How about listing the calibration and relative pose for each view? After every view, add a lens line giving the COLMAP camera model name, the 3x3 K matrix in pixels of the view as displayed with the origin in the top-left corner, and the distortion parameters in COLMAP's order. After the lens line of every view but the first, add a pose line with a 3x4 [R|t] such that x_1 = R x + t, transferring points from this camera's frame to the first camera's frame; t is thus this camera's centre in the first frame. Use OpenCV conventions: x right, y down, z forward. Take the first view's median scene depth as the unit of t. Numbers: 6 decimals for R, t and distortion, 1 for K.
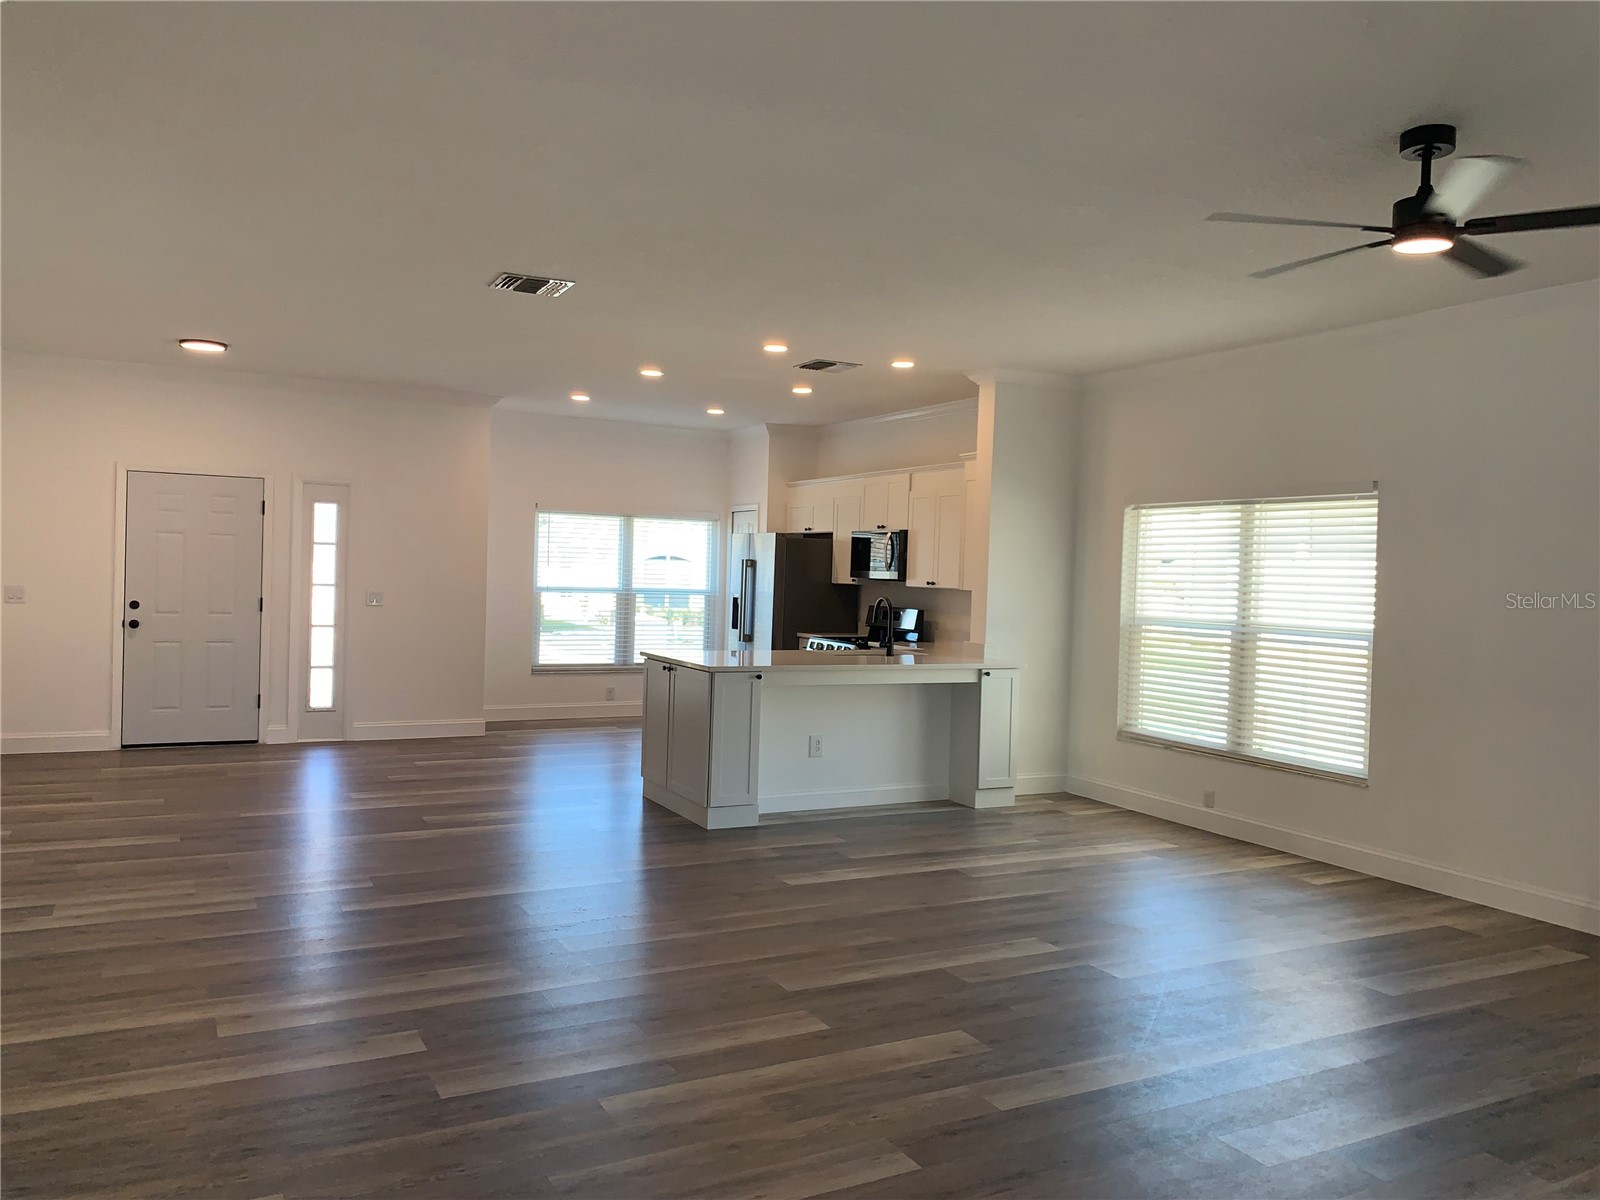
lens RADIAL K [[1212.6, 0, 820.6], [0, 1212.6, 588.0], [0, 0, 1]] dist [0.071599, -0.091801]
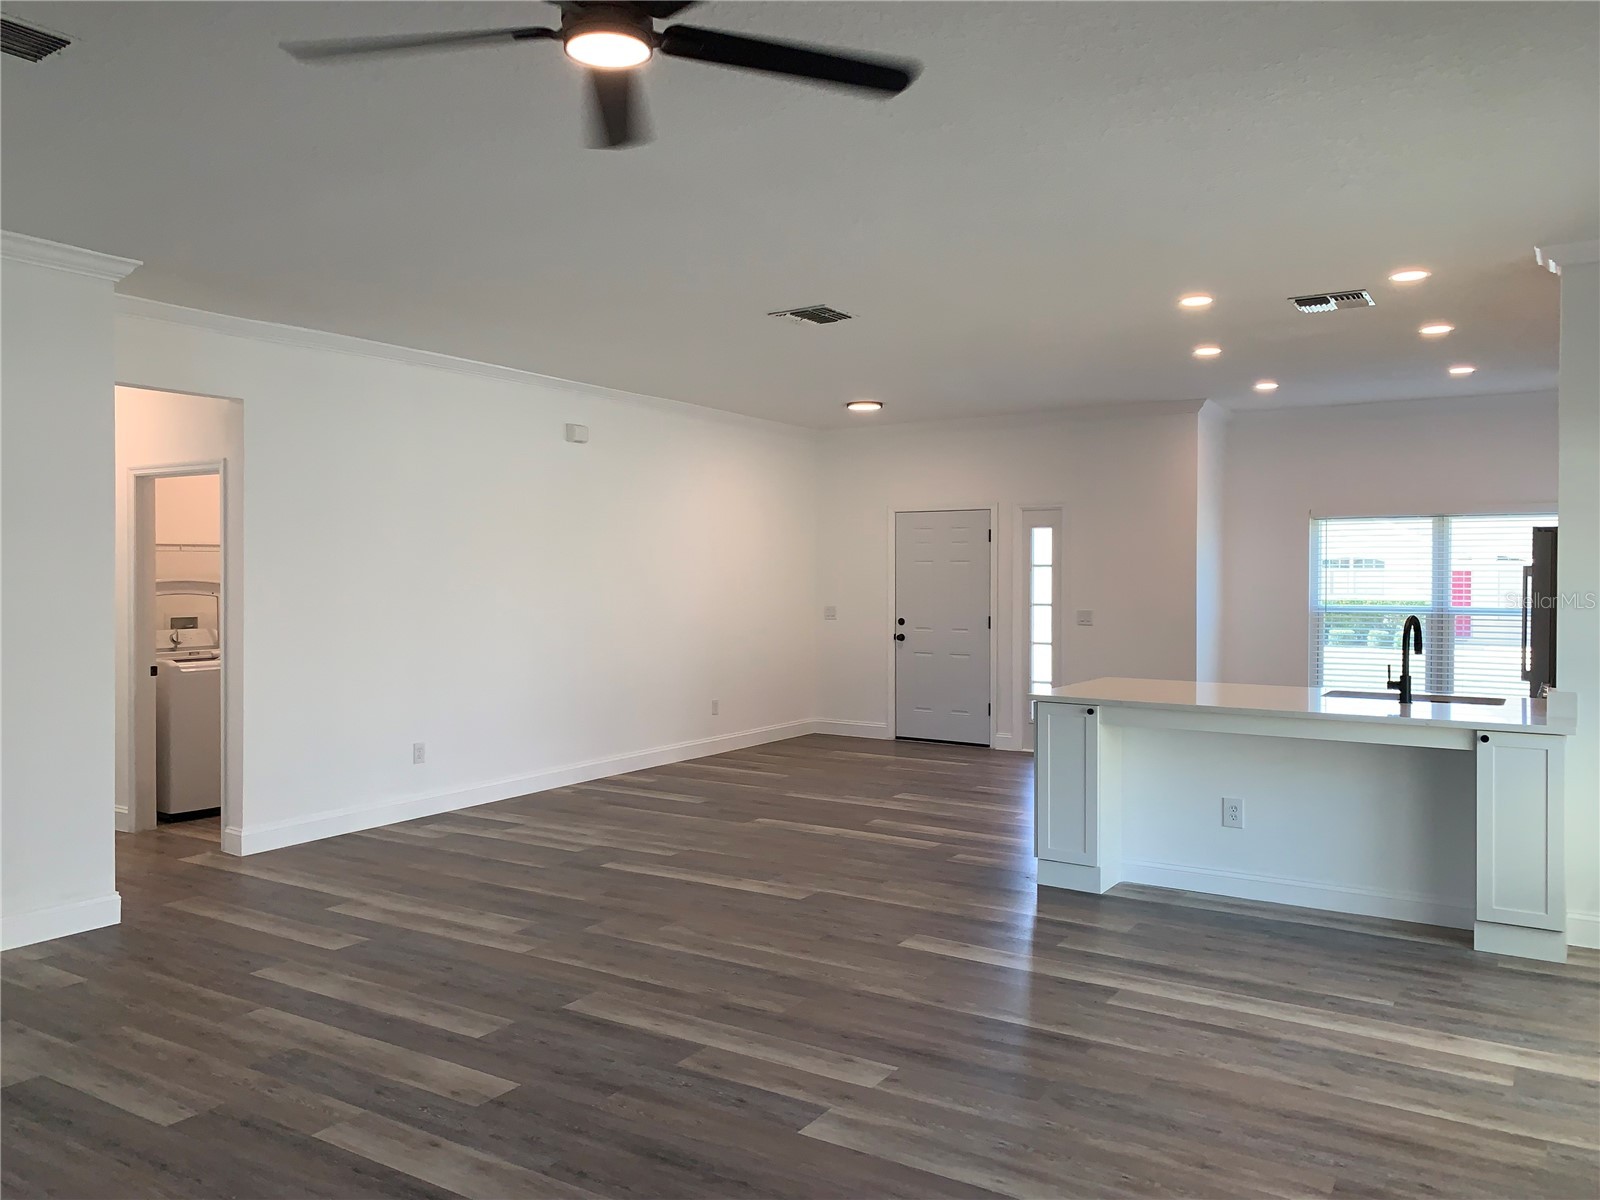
lens RADIAL K [[1226.4, 0, 793.3], [0, 1226.4, 586.1], [0, 0, 1]] dist [0.014862, -0.001310]
pose [[0.484173, -0.018937, -0.874767, 0.523194], [-0.000241, 0.999763, -0.021776, 0.005670], [0.874972, 0.010754, 0.484053, 0.375303]]
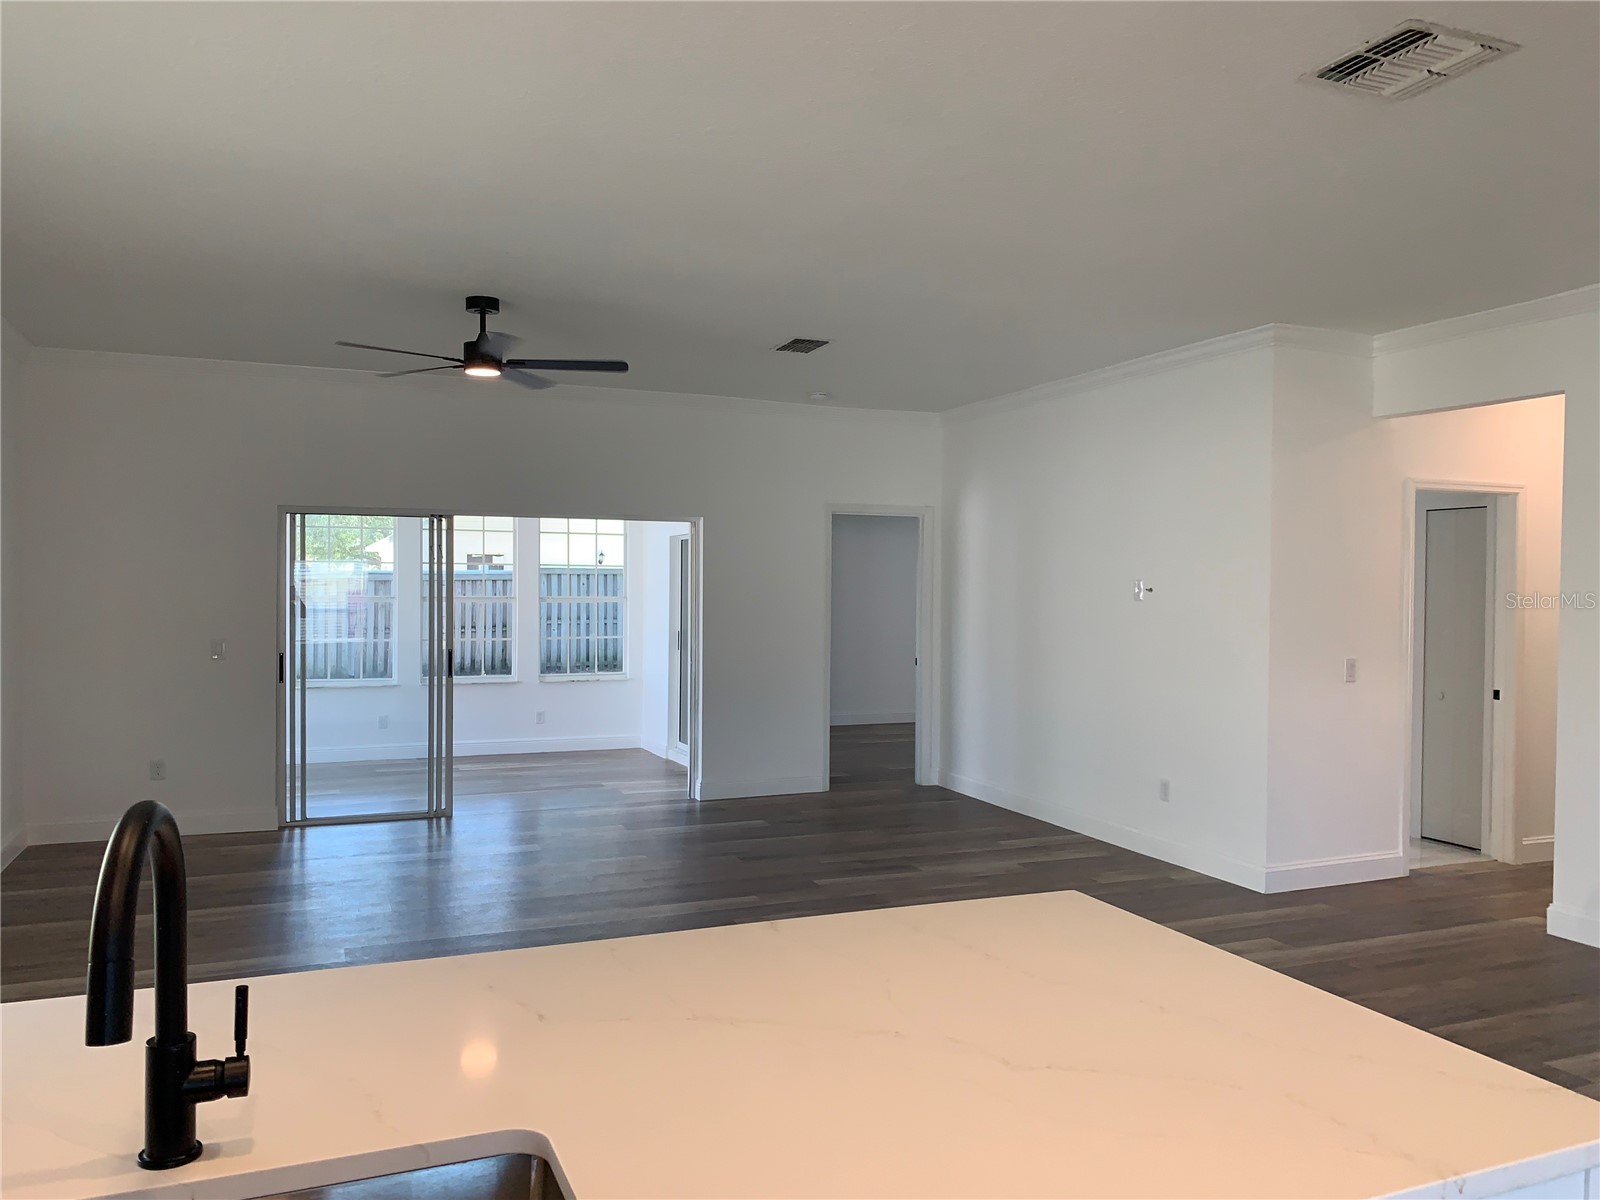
lens RADIAL K [[1212.6, 0, 820.6], [0, 1212.6, 588.0], [0, 0, 1]] dist [0.071599, -0.091801]
pose [[-0.994533, -0.039496, 0.096668, -0.044049], [-0.037522, 0.999050, 0.022156, -0.027527], [-0.097451, 0.018408, -0.995070, 1.201974]]
